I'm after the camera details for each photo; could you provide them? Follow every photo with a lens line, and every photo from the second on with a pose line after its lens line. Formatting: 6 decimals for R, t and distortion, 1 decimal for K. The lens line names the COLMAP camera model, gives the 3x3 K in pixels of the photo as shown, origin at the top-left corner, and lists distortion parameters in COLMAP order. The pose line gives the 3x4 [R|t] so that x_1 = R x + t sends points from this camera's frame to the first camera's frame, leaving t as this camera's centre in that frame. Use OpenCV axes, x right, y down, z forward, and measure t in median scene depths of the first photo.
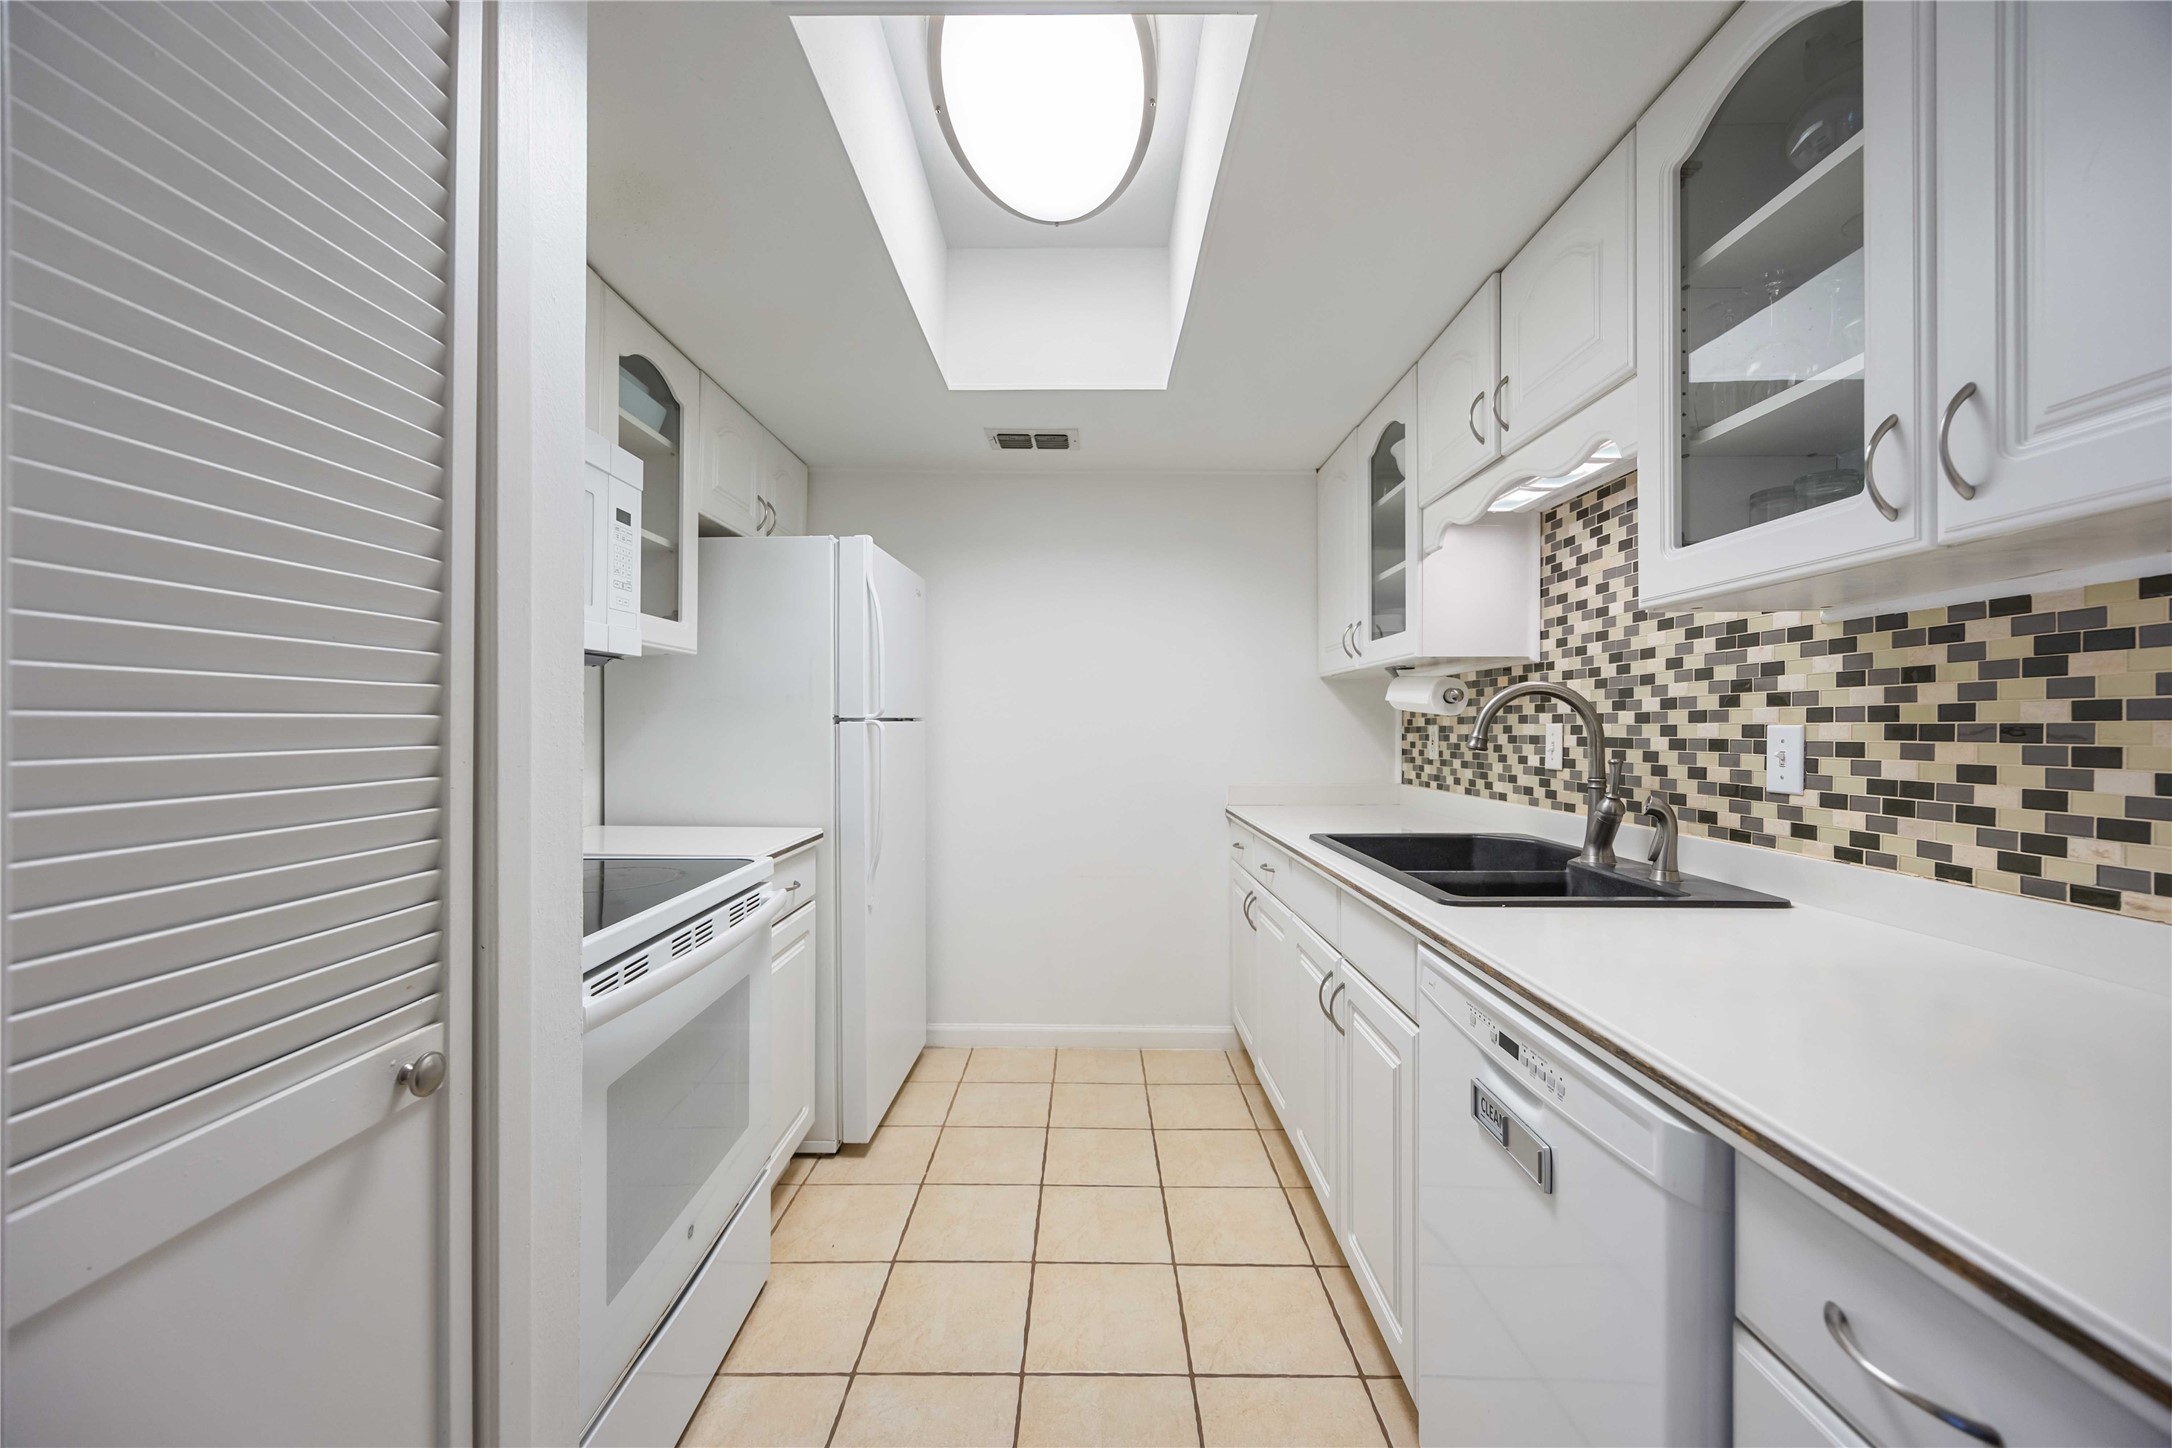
lens RADIAL K [[827.0, 0, 1086.0], [0, 827.0, 724.0], [0, 0, 1]] dist [-0.002824, -0.000293]
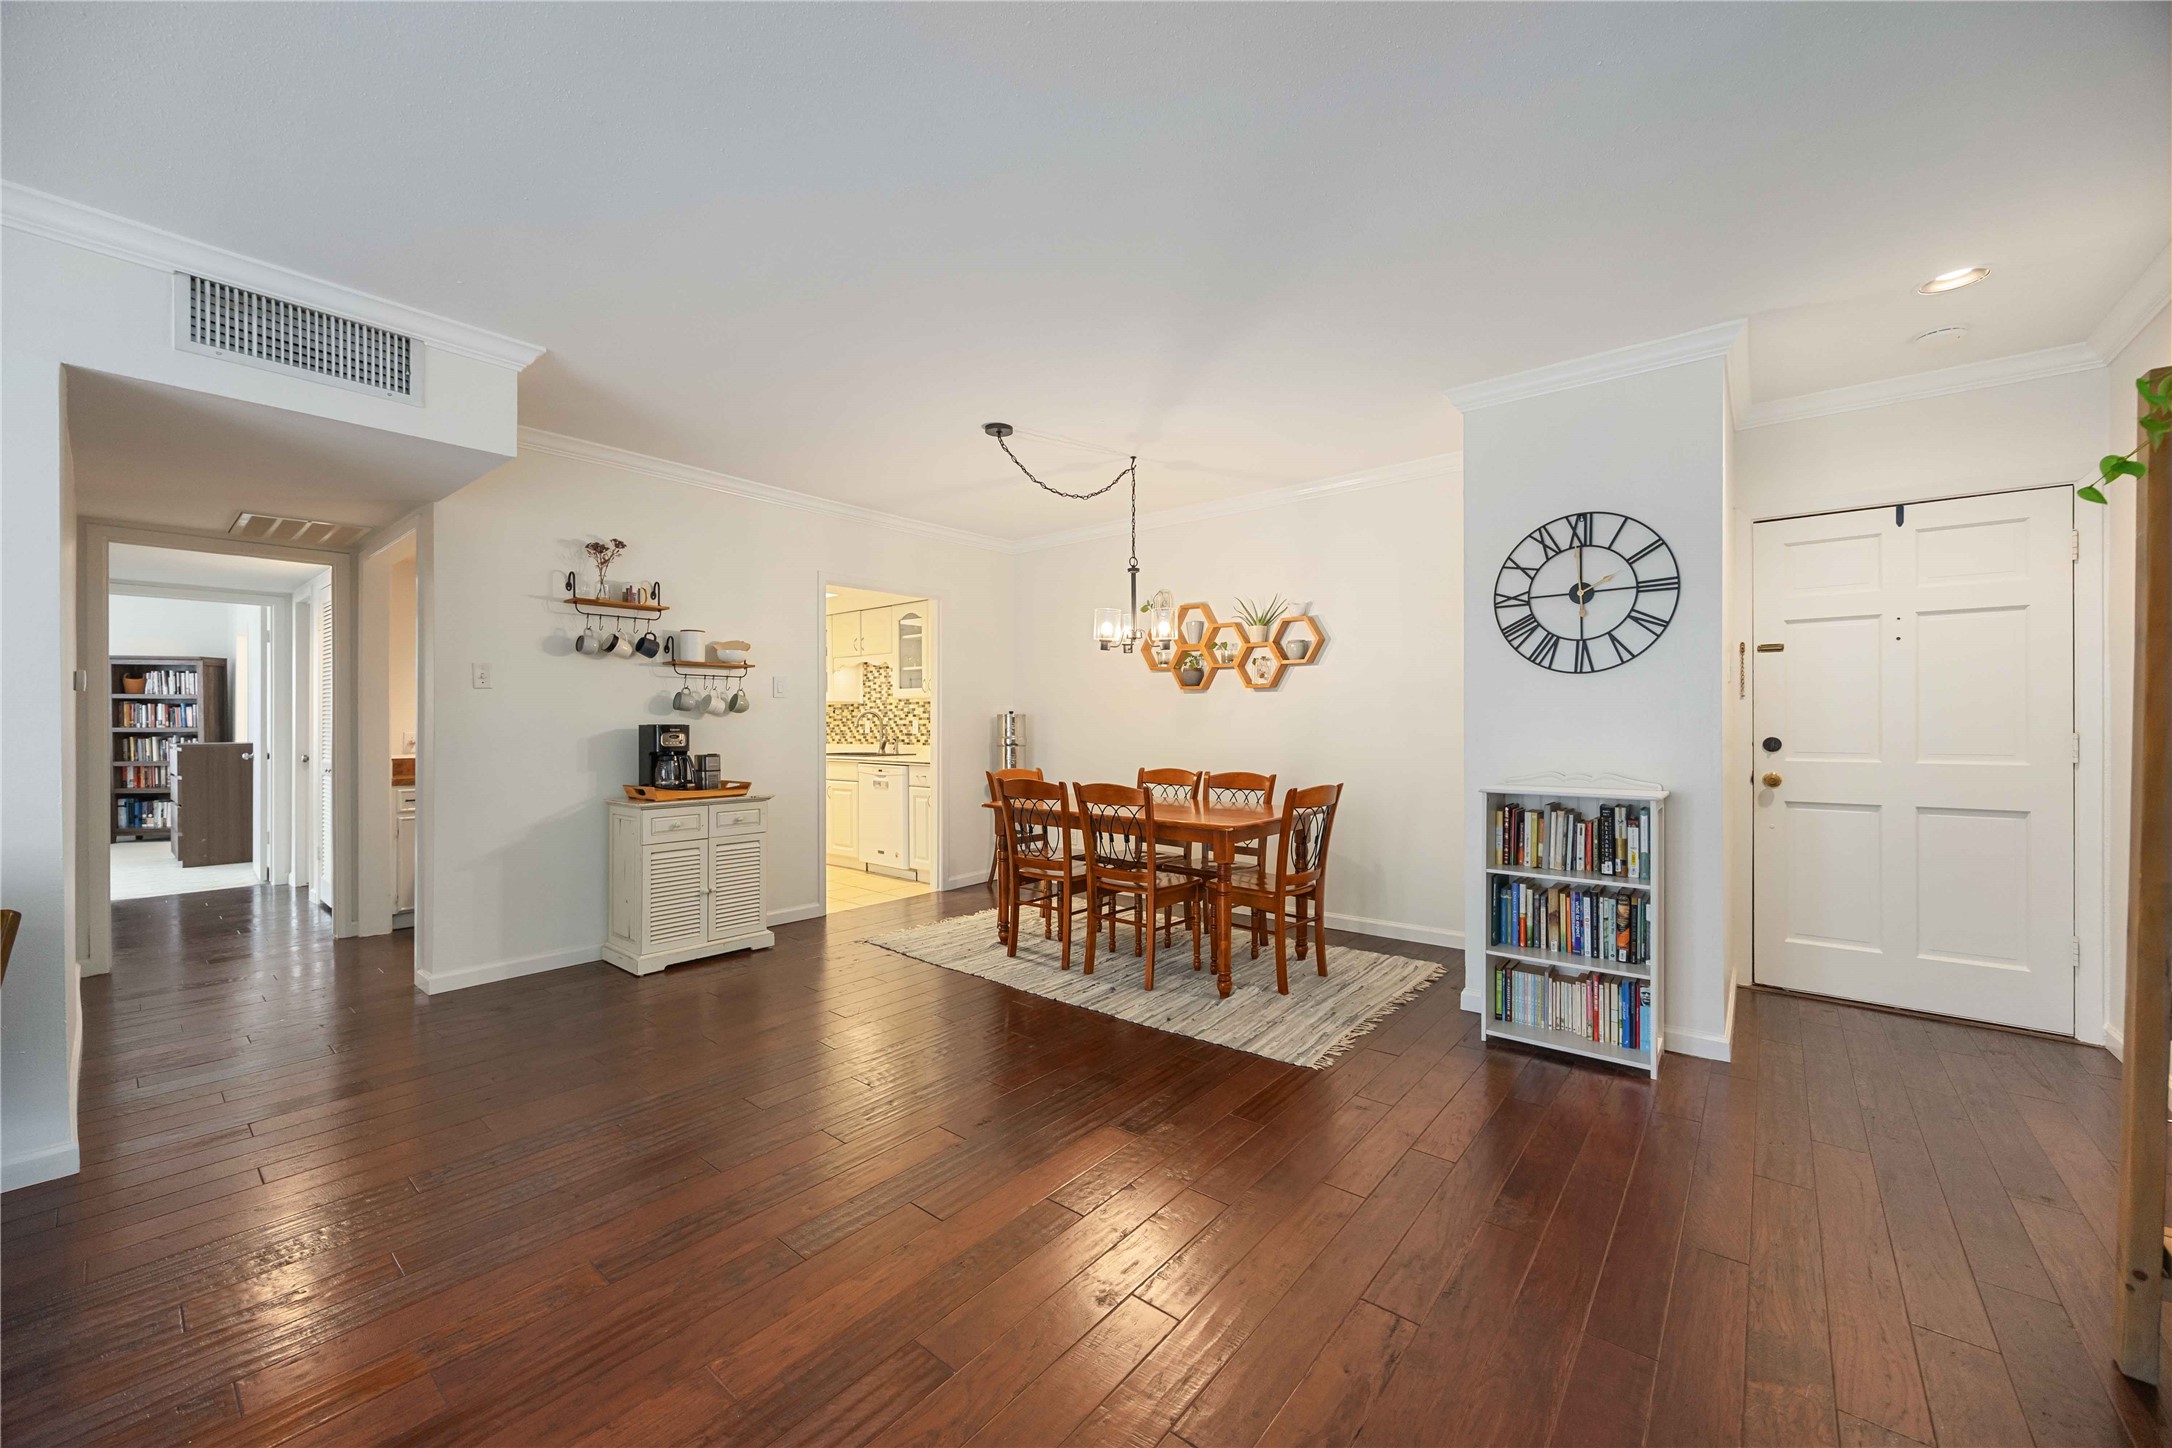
lens RADIAL K [[820.1, 0, 1085.4], [0, 820.1, 739.7], [0, 0, 1]] dist [-0.000764, -0.000056]
pose [[0.636724, -0.015279, 0.770941, -2.015675], [0.001234, 0.999823, 0.018796, 0.020946], [-0.771091, -0.011017, 0.636630, -2.559562]]
